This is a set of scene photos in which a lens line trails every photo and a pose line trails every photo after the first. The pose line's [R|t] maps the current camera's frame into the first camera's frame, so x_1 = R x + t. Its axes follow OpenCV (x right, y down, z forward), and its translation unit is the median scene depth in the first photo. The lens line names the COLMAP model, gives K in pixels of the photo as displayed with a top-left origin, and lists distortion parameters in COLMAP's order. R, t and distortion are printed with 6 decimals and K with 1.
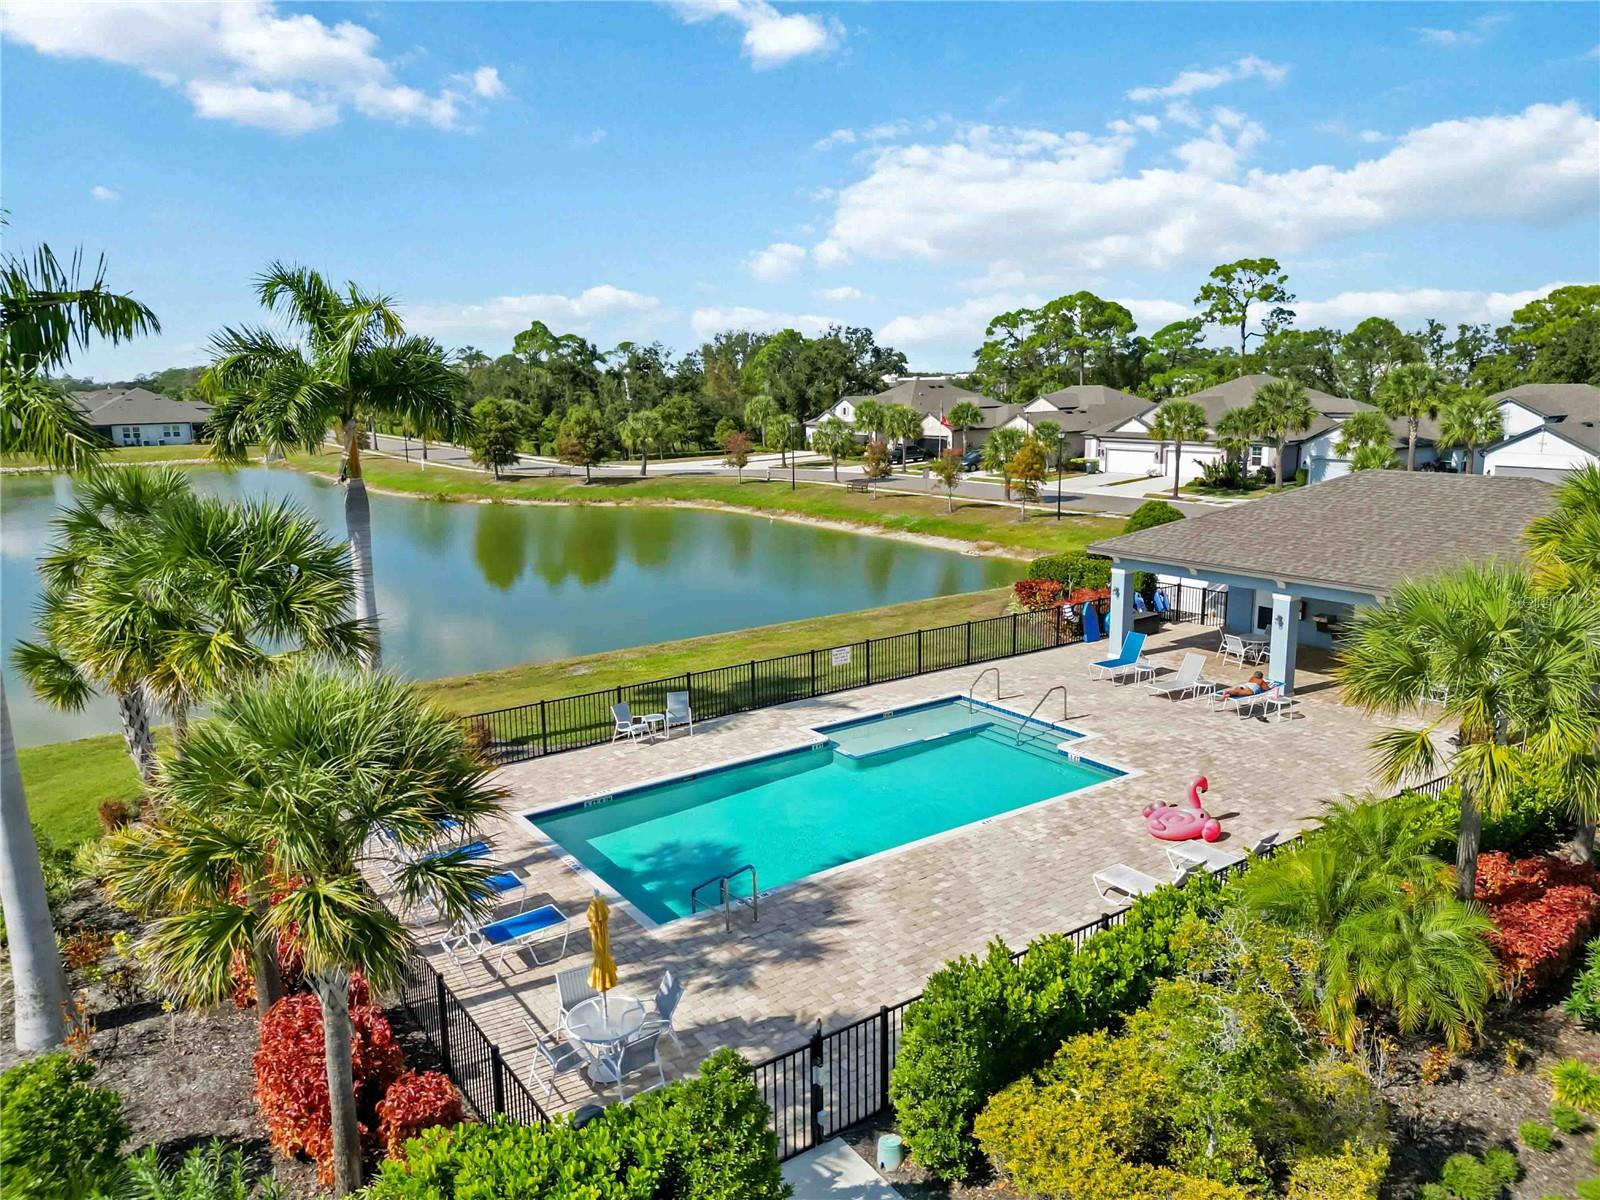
lens RADIAL K [[1112.7, 0, 799.8], [0, 1112.7, 587.6], [0, 0, 1]] dist [0.044398, -0.029842]
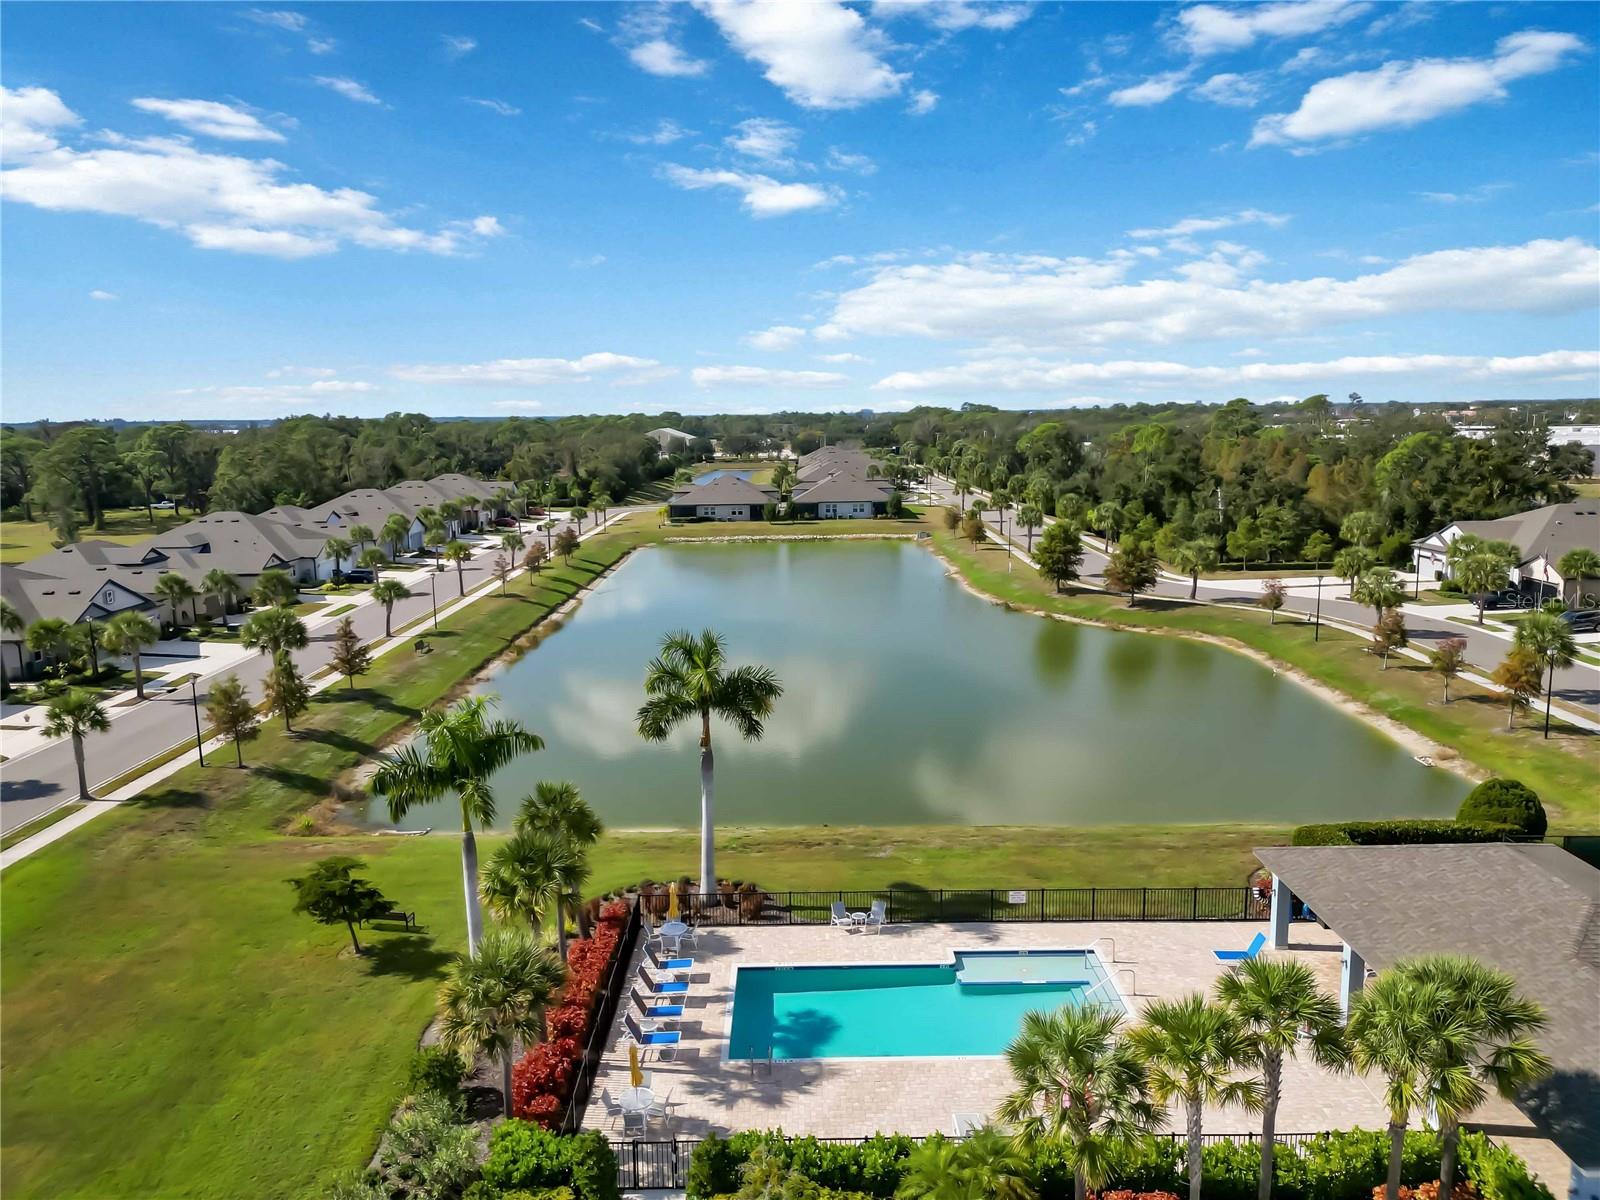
lens RADIAL K [[1112.7, 0, 800.7], [0, 1112.7, 599.4], [0, 0, 1]] dist [0.044398, -0.029842]
pose [[0.817204, 0.097372, -0.568064, 0.613402], [-0.102538, 0.994464, 0.022952, -0.334103], [0.567155, 0.039491, 0.822664, -0.335957]]
